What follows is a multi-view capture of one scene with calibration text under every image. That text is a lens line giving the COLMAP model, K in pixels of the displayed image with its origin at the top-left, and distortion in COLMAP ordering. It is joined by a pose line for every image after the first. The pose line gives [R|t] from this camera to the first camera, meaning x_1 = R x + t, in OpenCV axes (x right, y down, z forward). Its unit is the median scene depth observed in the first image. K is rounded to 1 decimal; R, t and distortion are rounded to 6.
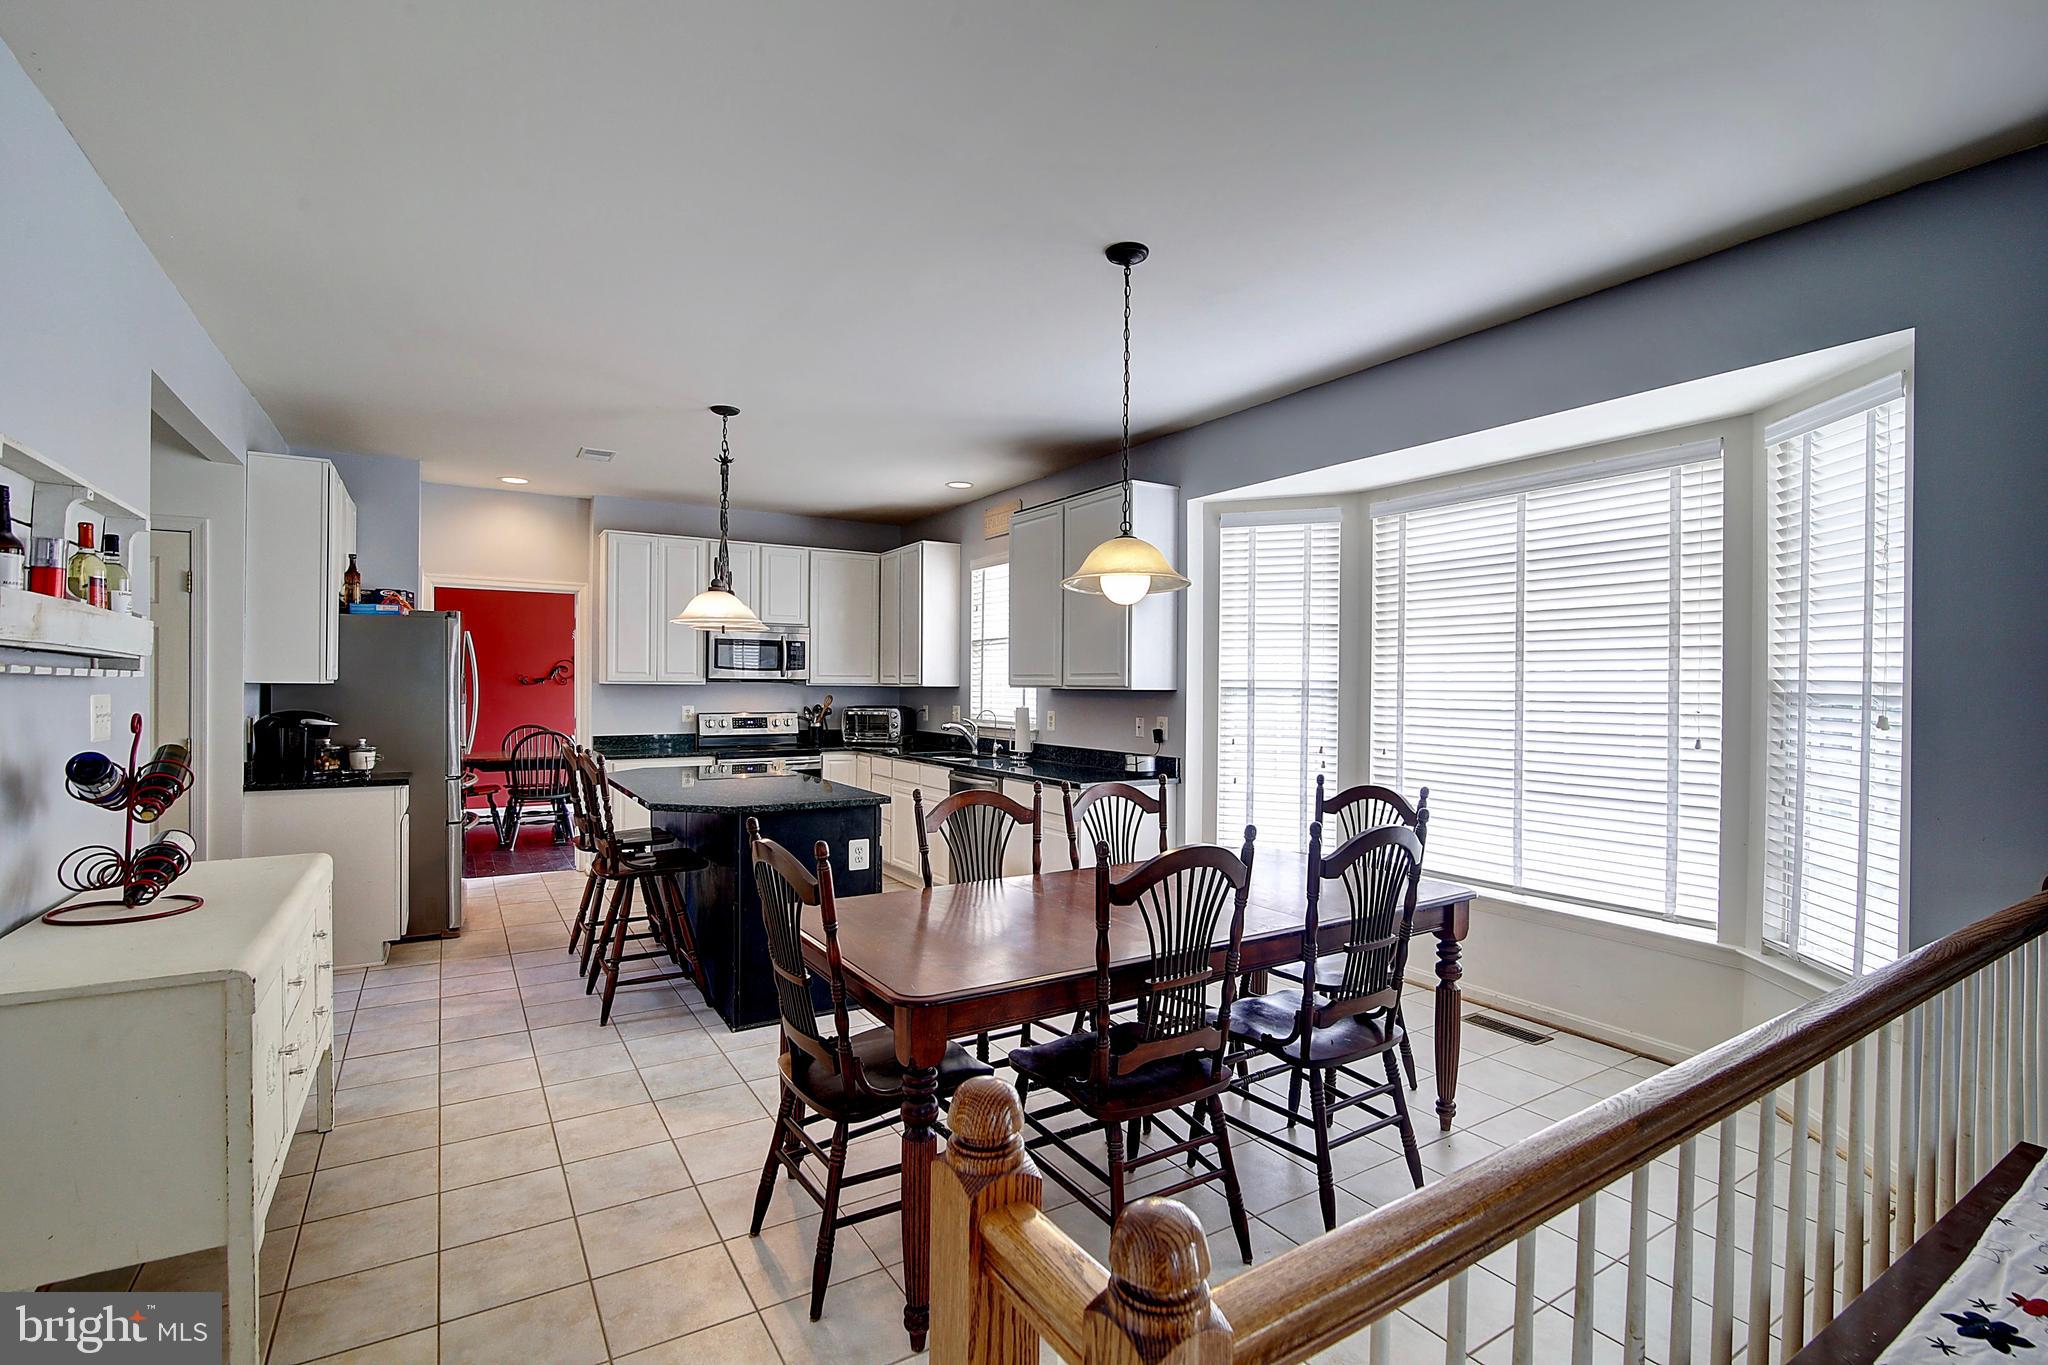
lens RADIAL K [[944.0, 0, 1028.1], [0, 944.0, 692.1], [0, 0, 1]] dist [-0.022569, 0.000169]
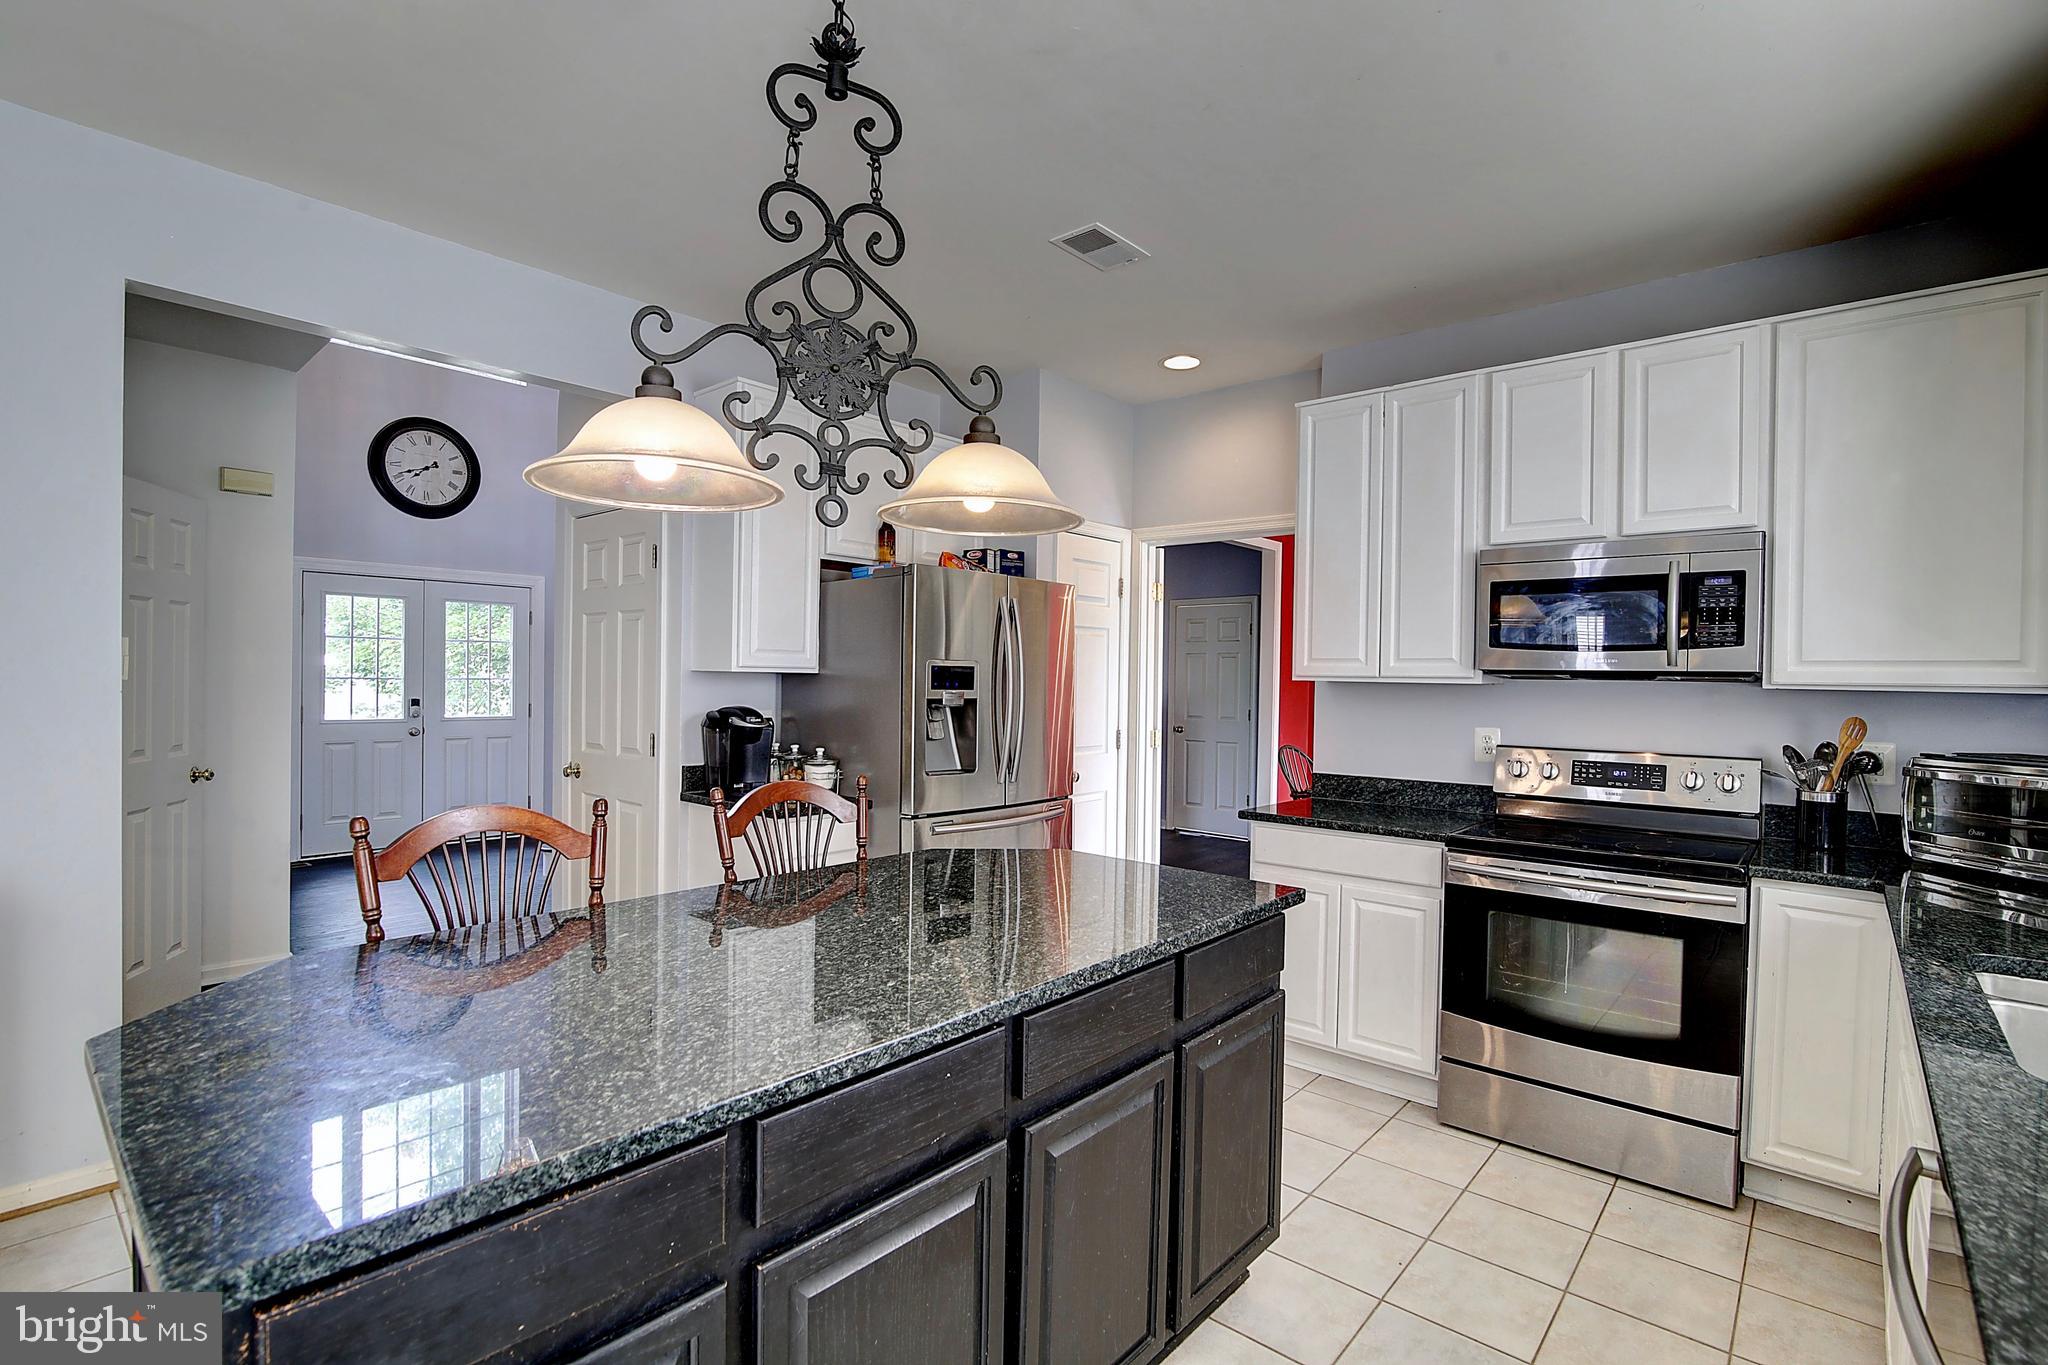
lens RADIAL K [[944.0, 0, 1033.4], [0, 944.0, 682.7], [0, 0, 1]] dist [-0.022569, 0.000169]
pose [[0.299373, 0.002627, -0.954132, 0.031897], [-0.023358, 0.999717, -0.004576, -0.001288], [0.953850, 0.023657, 0.299350, 0.661048]]
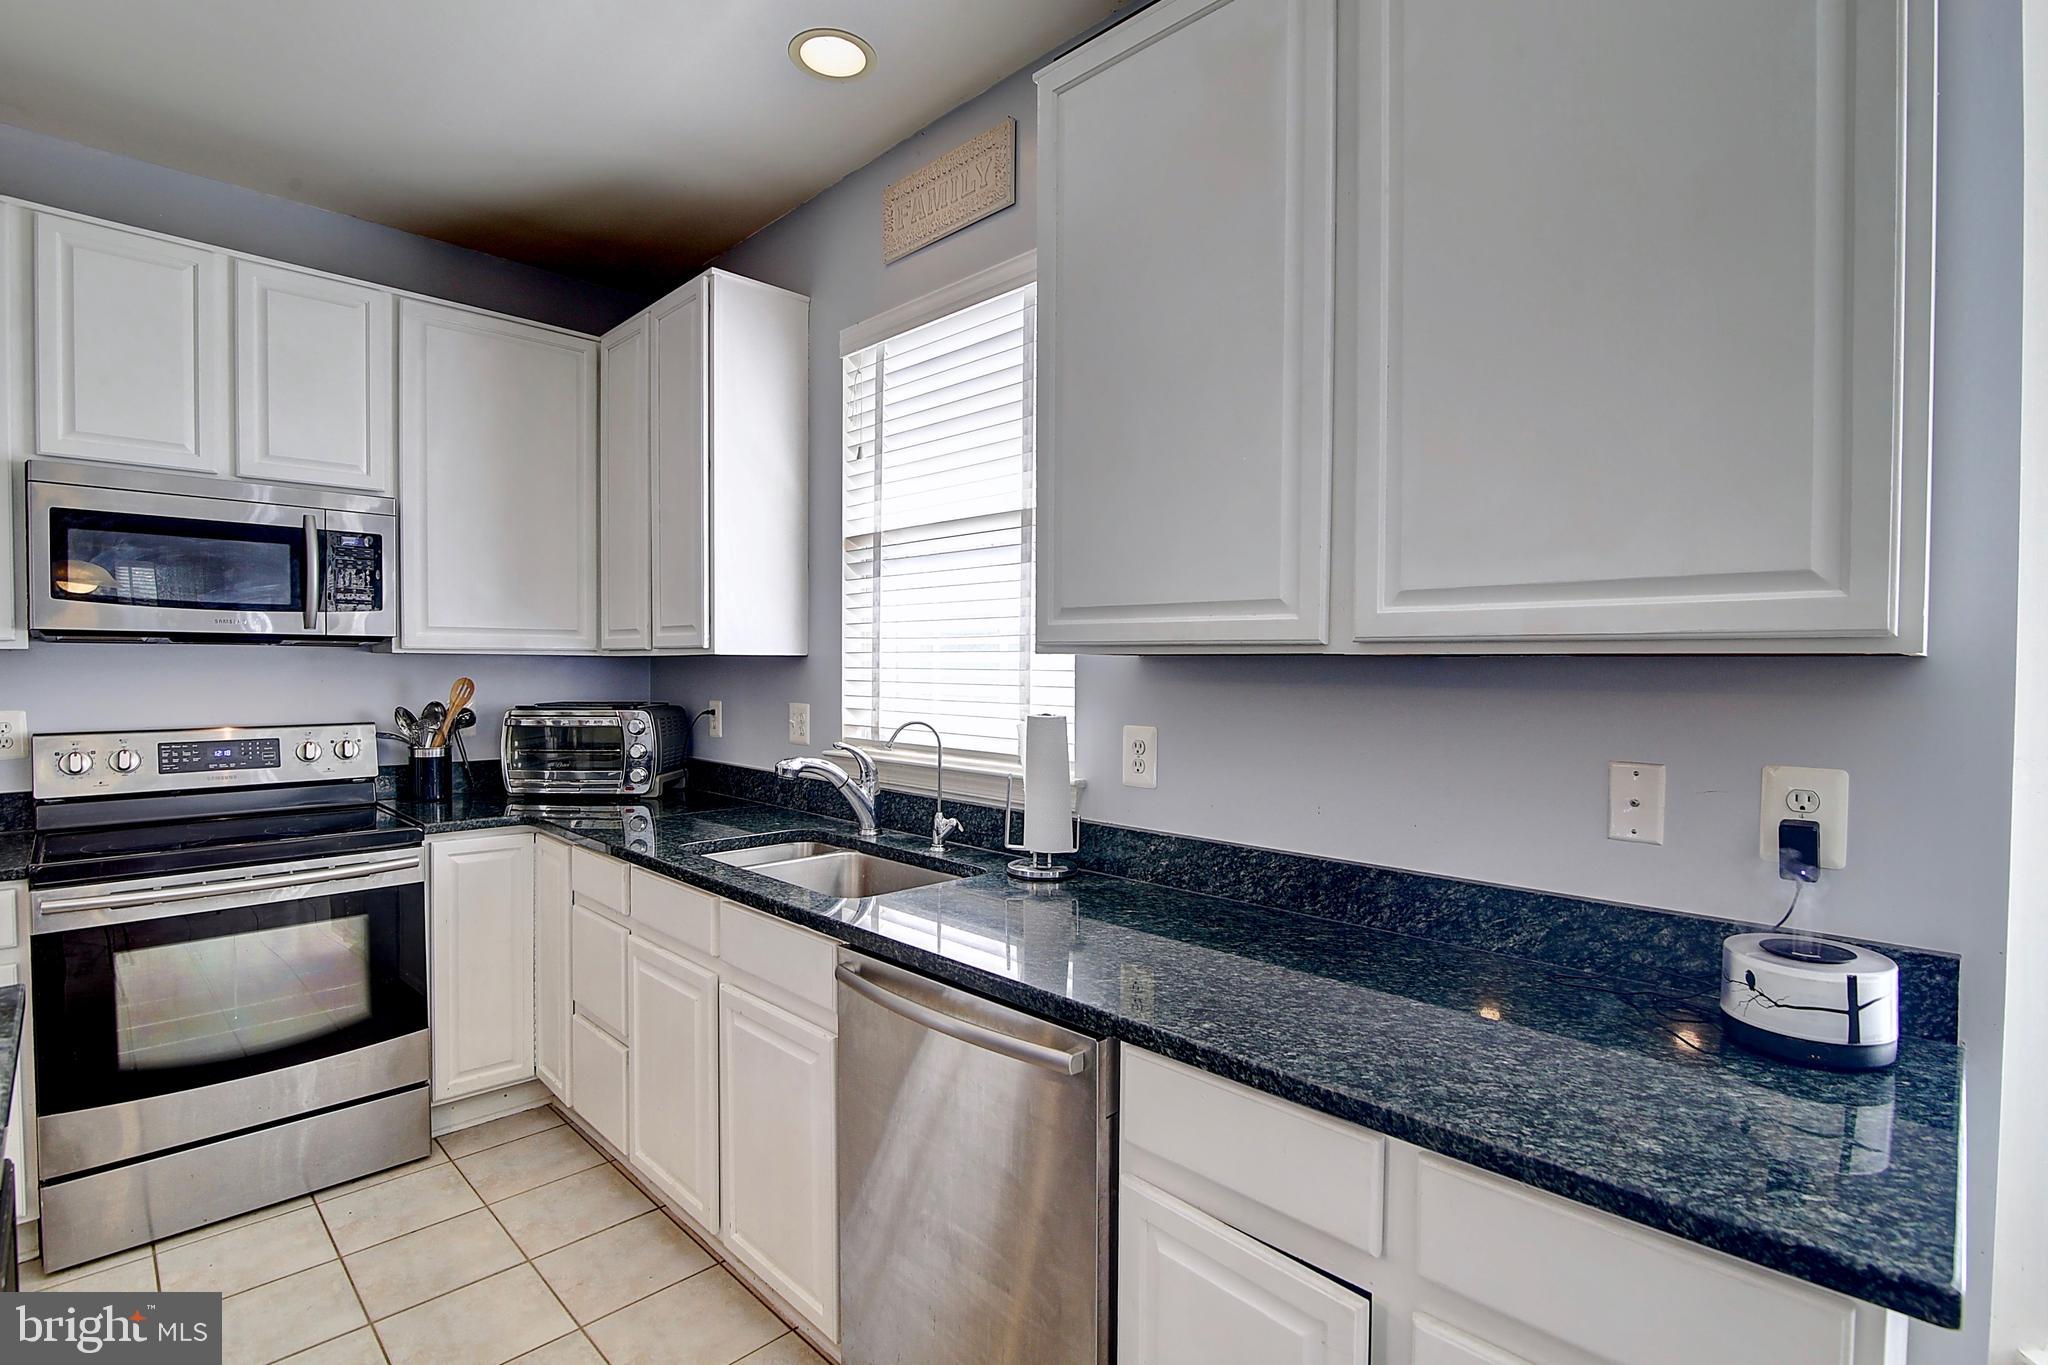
lens RADIAL K [[944.0, 0, 1015.2], [0, 944.0, 685.4], [0, 0, 1]] dist [-0.022569, 0.000169]
pose [[0.973498, -0.007385, 0.228575, -0.082276], [0.003512, 0.999843, 0.017347, 0.000214], [-0.228668, -0.016084, 0.973372, 0.617802]]
